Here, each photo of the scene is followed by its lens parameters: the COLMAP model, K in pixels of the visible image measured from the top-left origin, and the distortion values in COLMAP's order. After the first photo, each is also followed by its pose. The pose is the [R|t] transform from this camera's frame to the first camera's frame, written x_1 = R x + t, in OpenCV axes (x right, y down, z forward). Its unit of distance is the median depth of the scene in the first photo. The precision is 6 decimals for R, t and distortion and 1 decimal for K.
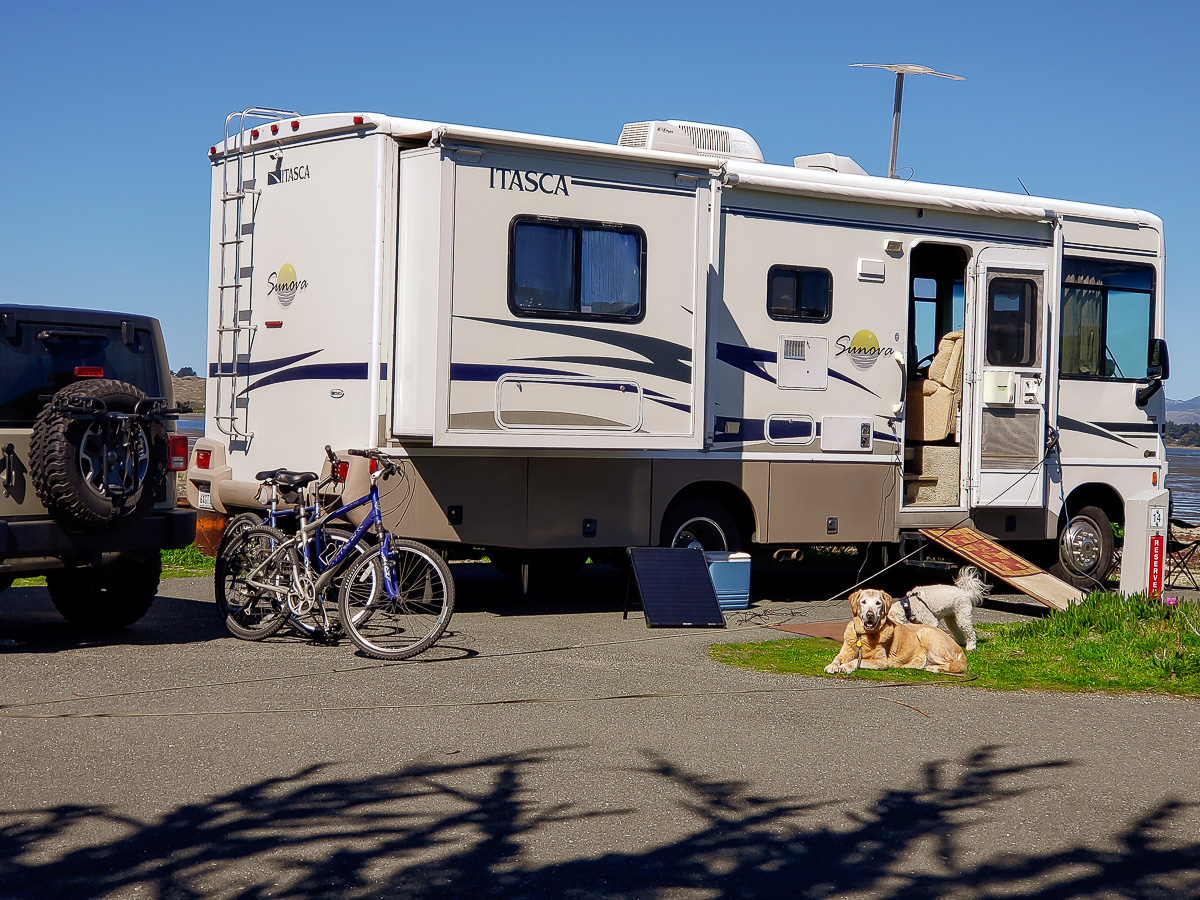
lens RADIAL K [[1834.4, 0, 599.2], [0, 1834.4, 393.4], [0, 0, 1]] dist [0.329550, -1.535231]
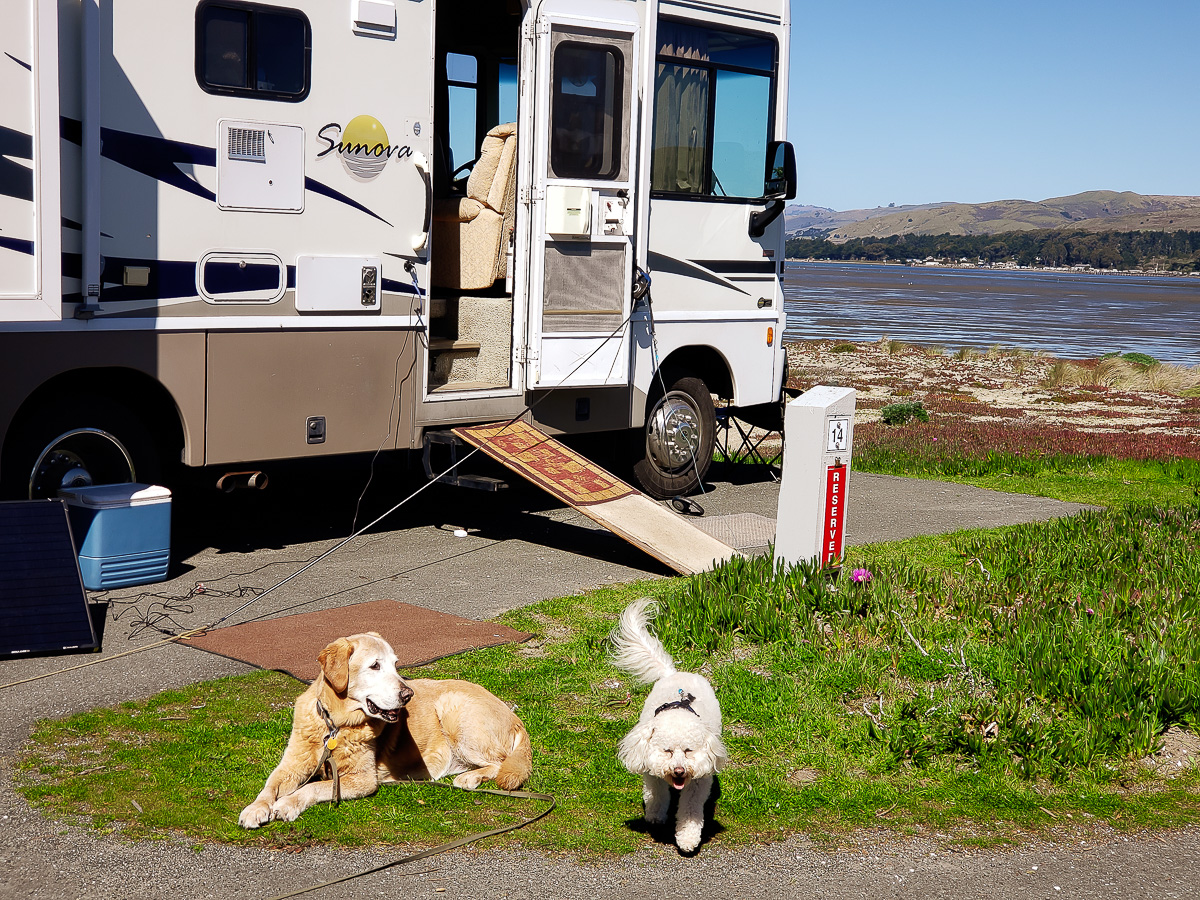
lens RADIAL K [[1834.4, 0, 599.2], [0, 1834.4, 393.4], [0, 0, 1]] dist [0.329550, -1.535231]
pose [[0.970228, -0.018336, 0.241500, 0.066922], [-0.005976, 0.995014, 0.099555, -0.003870], [-0.242121, -0.098034, 0.965281, 0.363870]]
